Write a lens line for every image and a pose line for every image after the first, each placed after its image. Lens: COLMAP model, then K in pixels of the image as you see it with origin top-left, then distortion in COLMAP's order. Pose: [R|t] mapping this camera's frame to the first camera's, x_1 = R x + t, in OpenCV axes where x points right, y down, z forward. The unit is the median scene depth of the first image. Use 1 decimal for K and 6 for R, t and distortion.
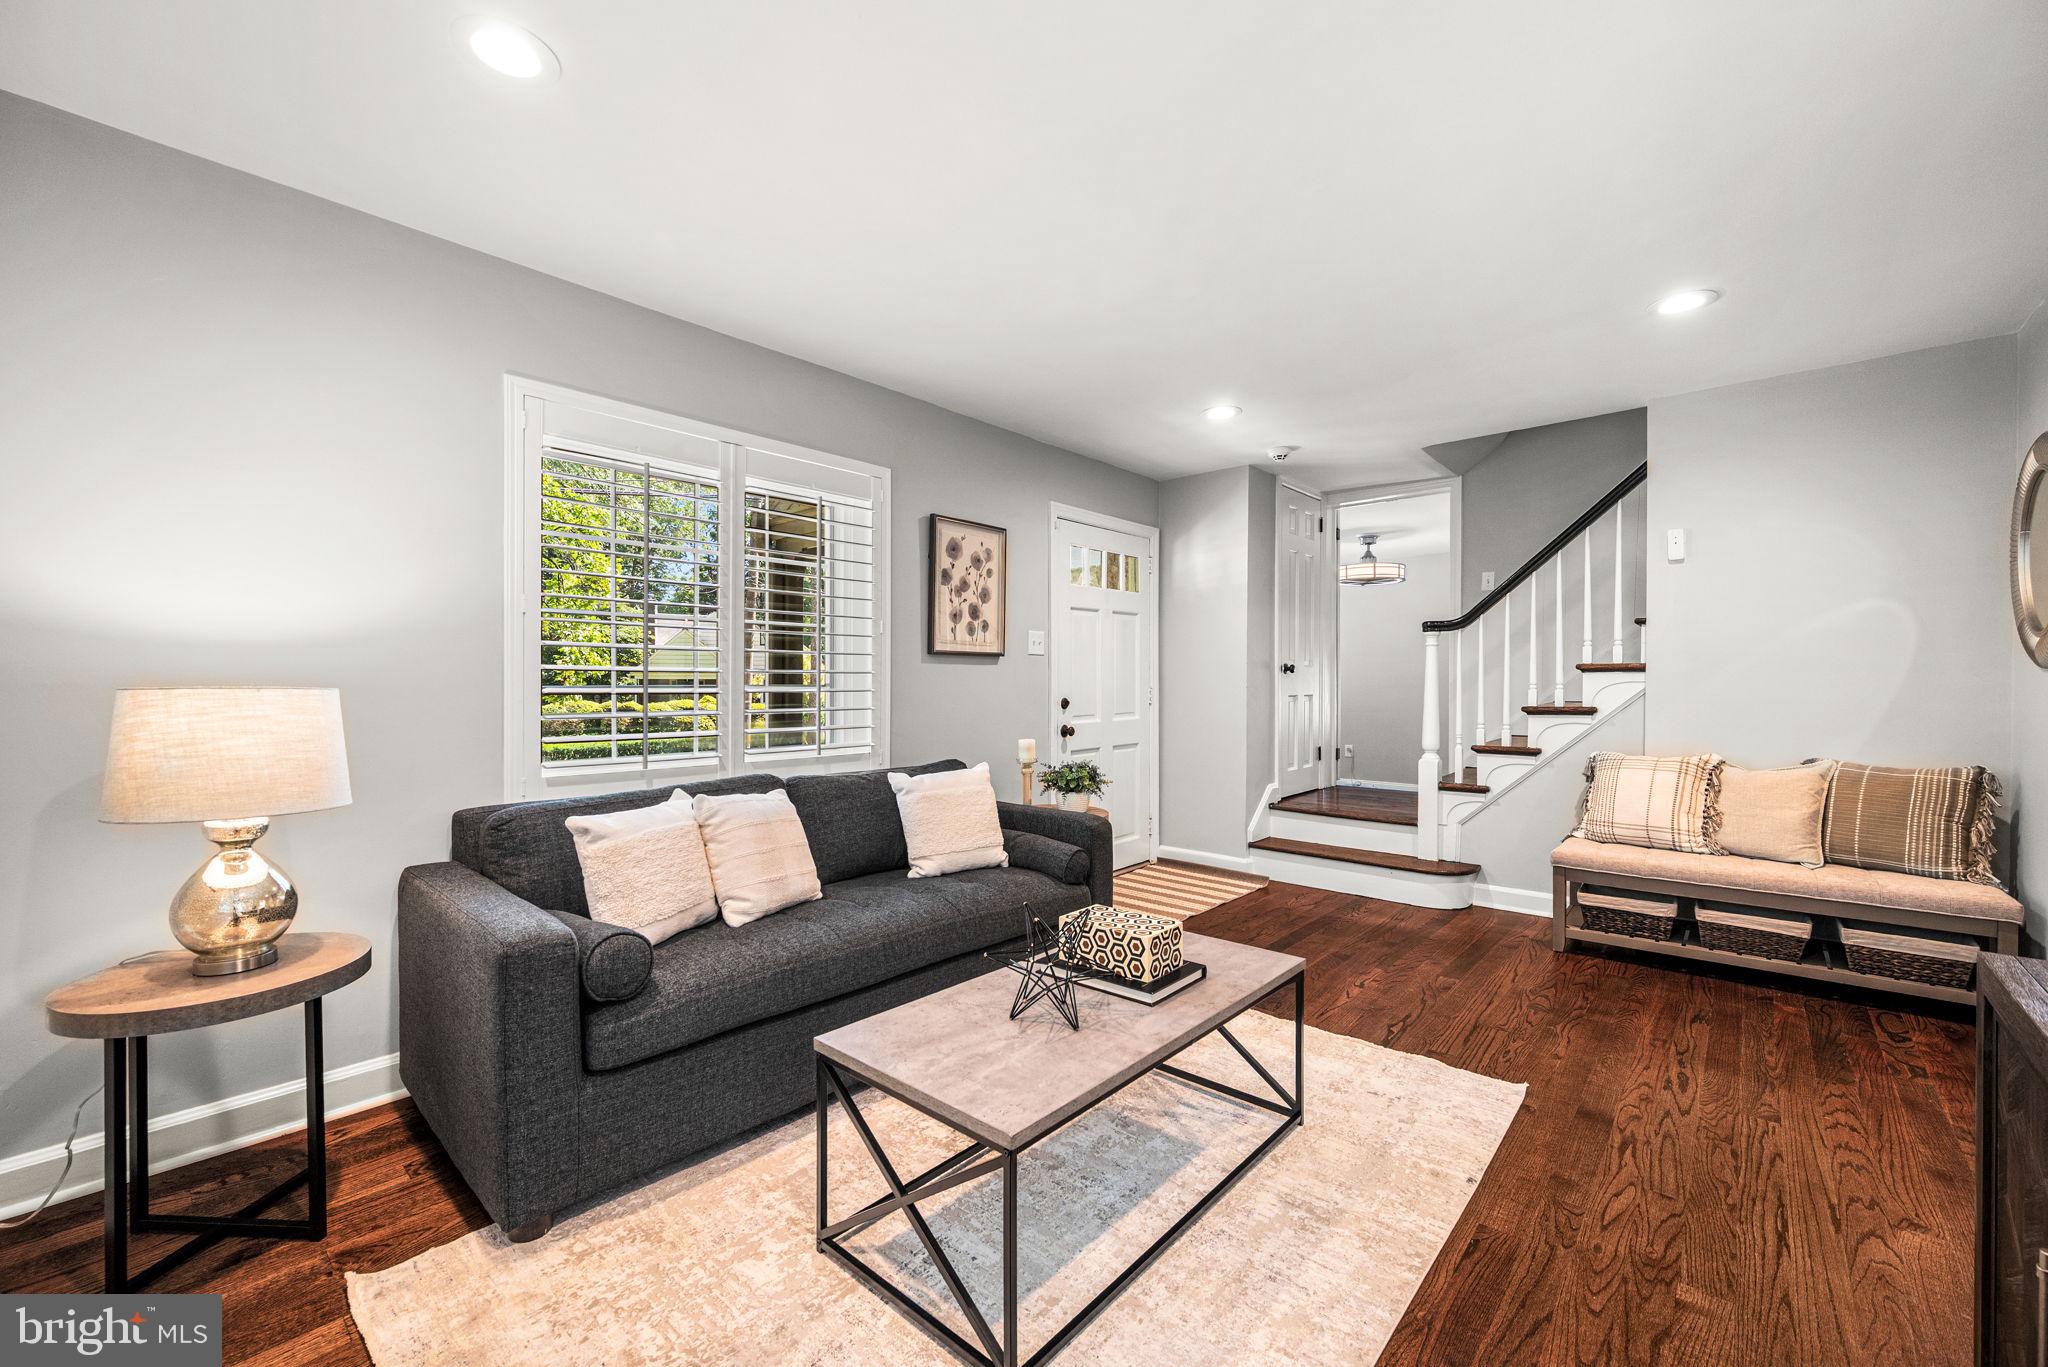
lens RADIAL K [[844.8, 0, 1024.0], [0, 844.8, 683.5], [0, 0, 1]] dist [0.000480, 0.000262]
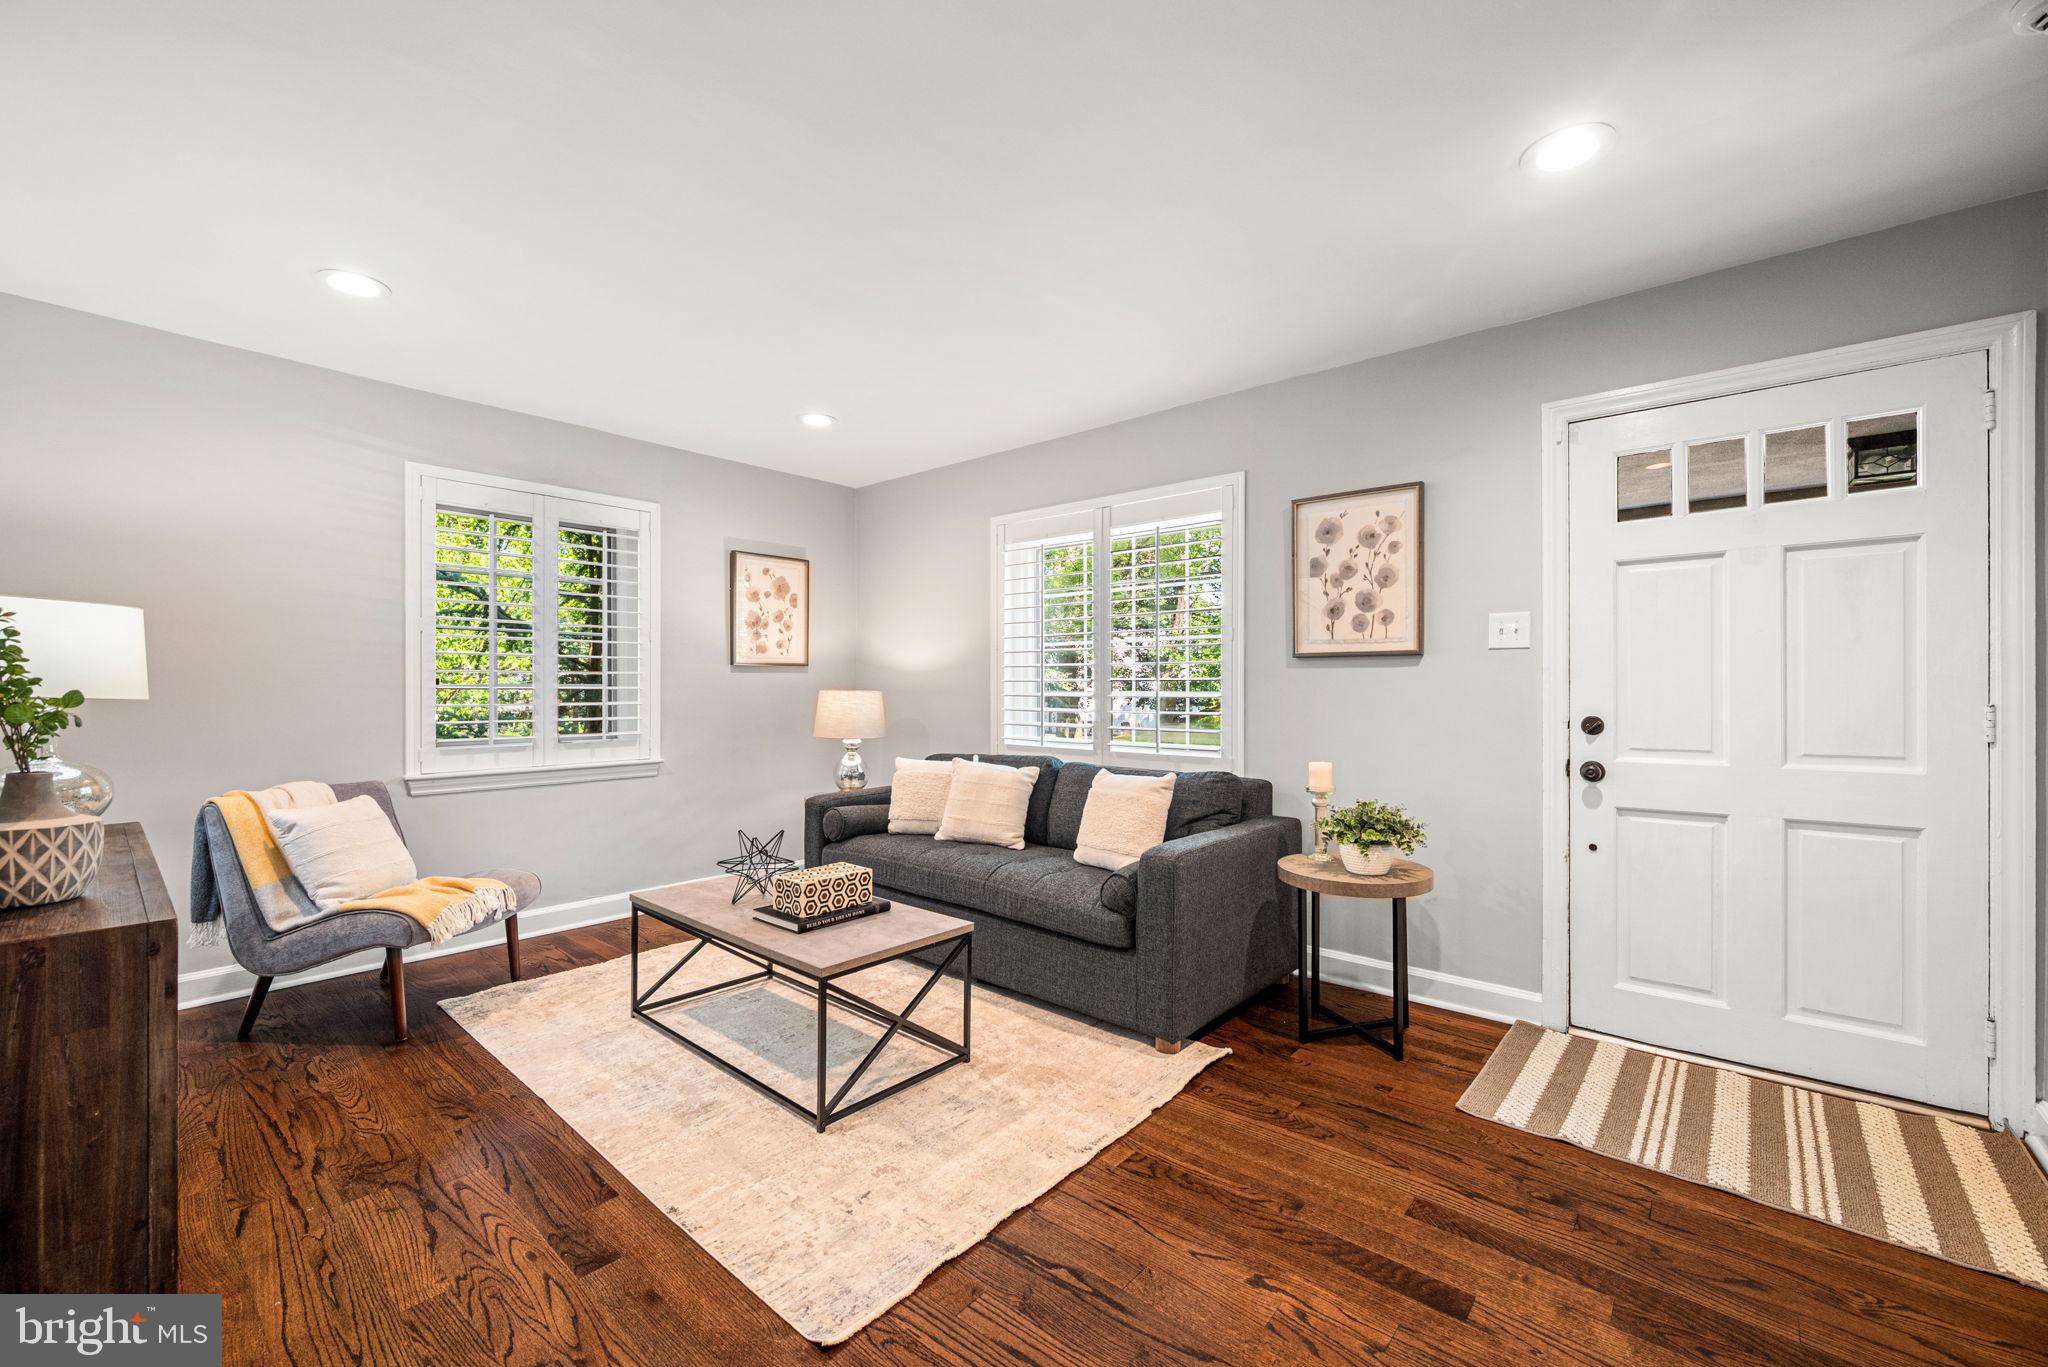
lens RADIAL K [[812.7, 0, 1036.7], [0, 812.7, 682.1], [0, 0, 1]] dist [-0.000590, -0.000029]
pose [[0.008739, -0.005792, -0.999945, 0.748943], [-0.001905, 0.999981, -0.005809, -0.003562], [0.999960, 0.001956, 0.008727, 0.721028]]
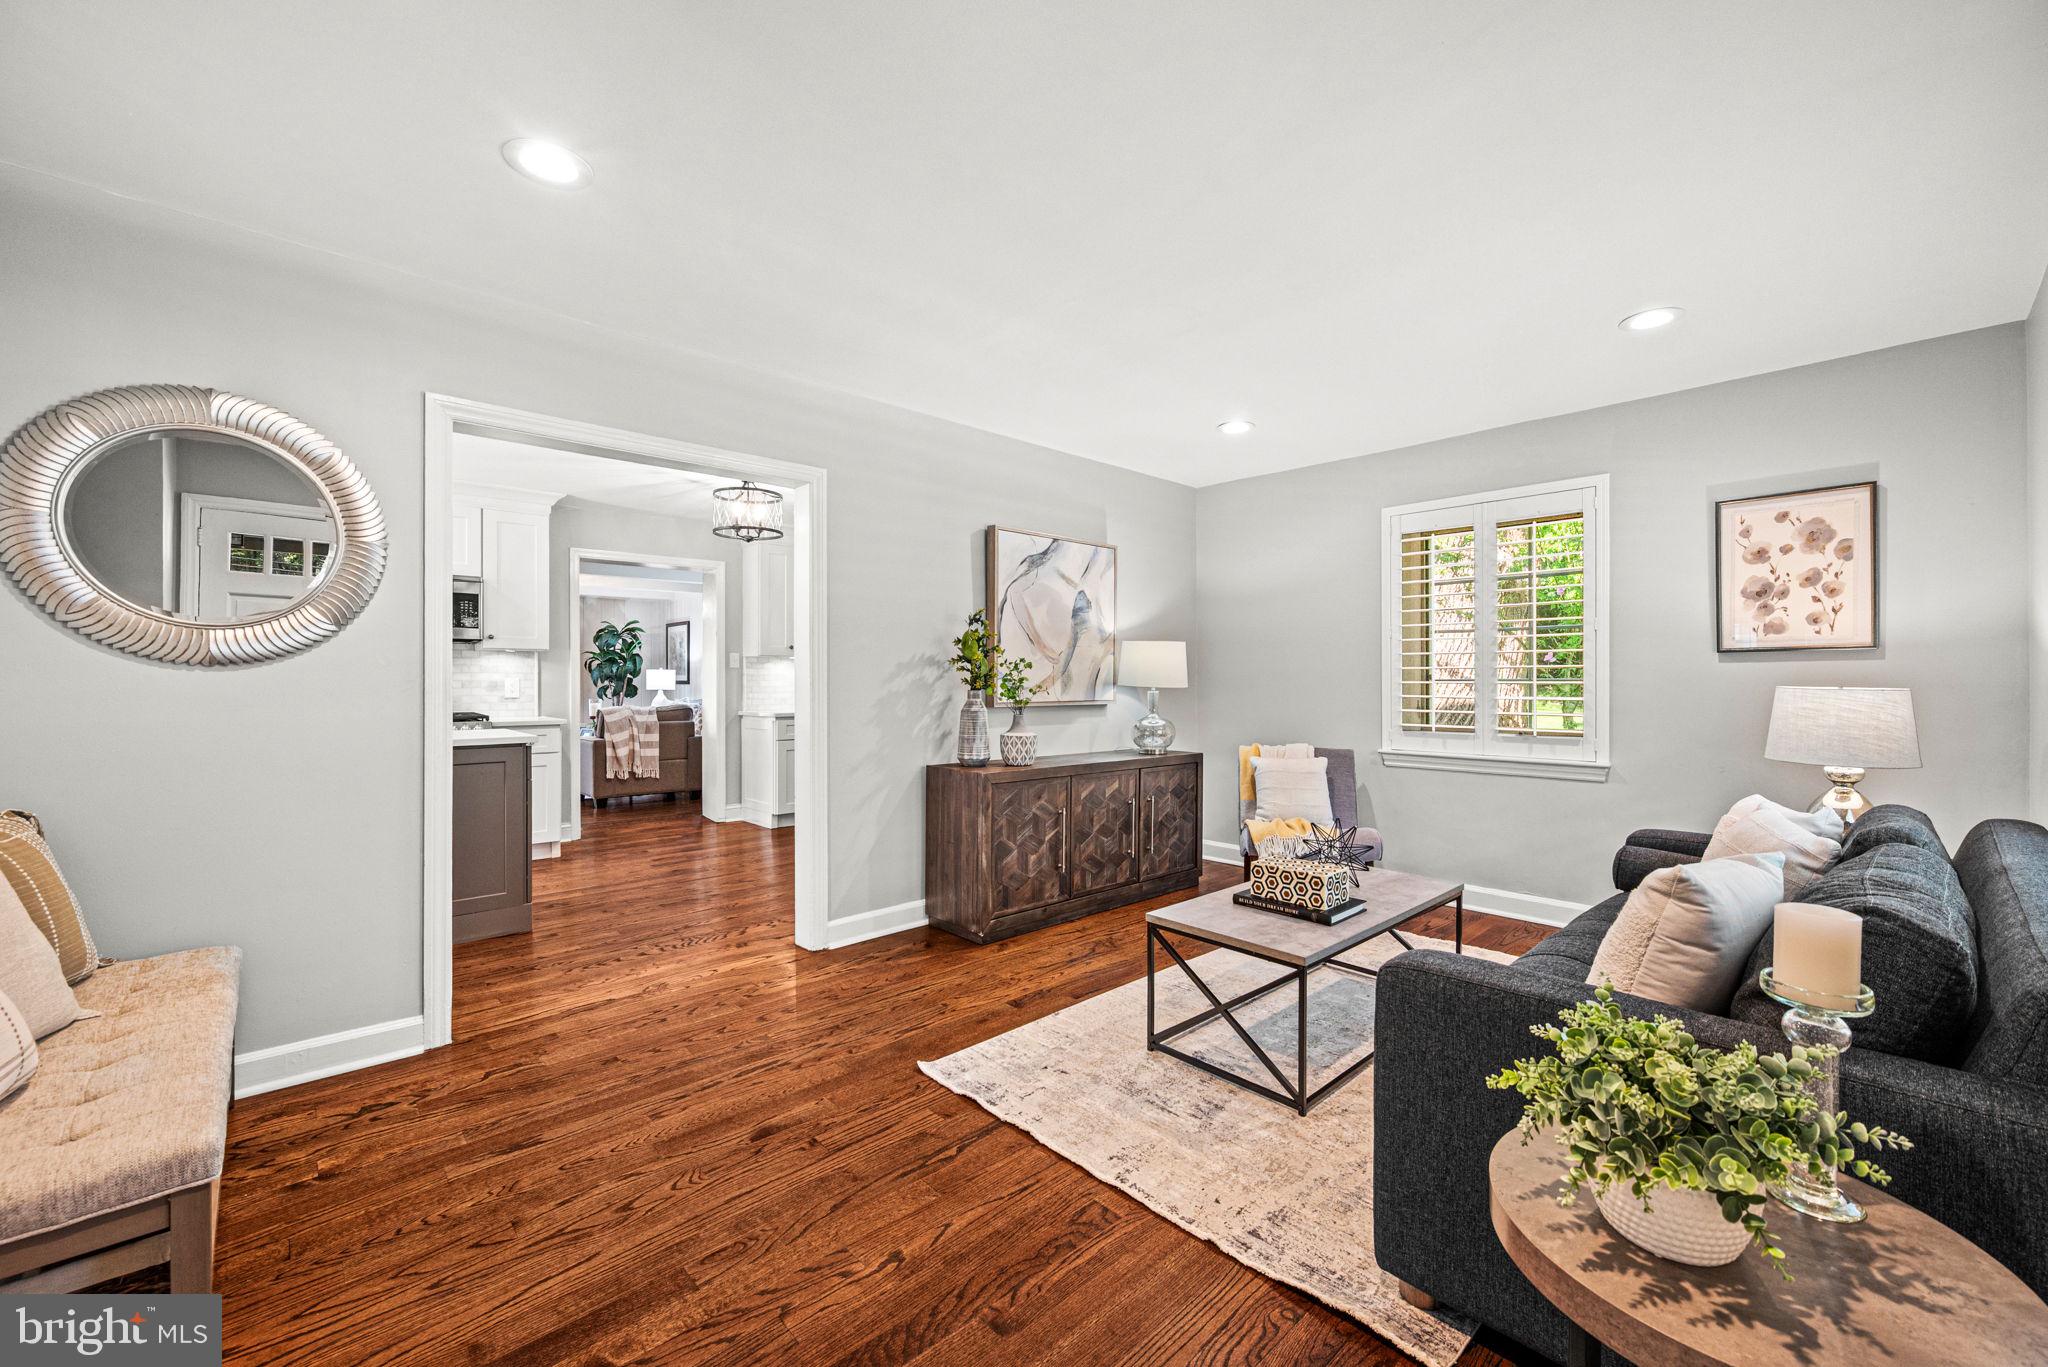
lens RADIAL K [[812.7, 0, 1036.7], [0, 812.7, 682.1], [0, 0, 1]] dist [-0.000590, -0.000029]
pose [[-0.995338, -0.000291, 0.096447, 0.217848], [0.000033, 0.999994, 0.003360, -0.005175], [-0.096448, 0.003348, -0.995332, 1.257071]]
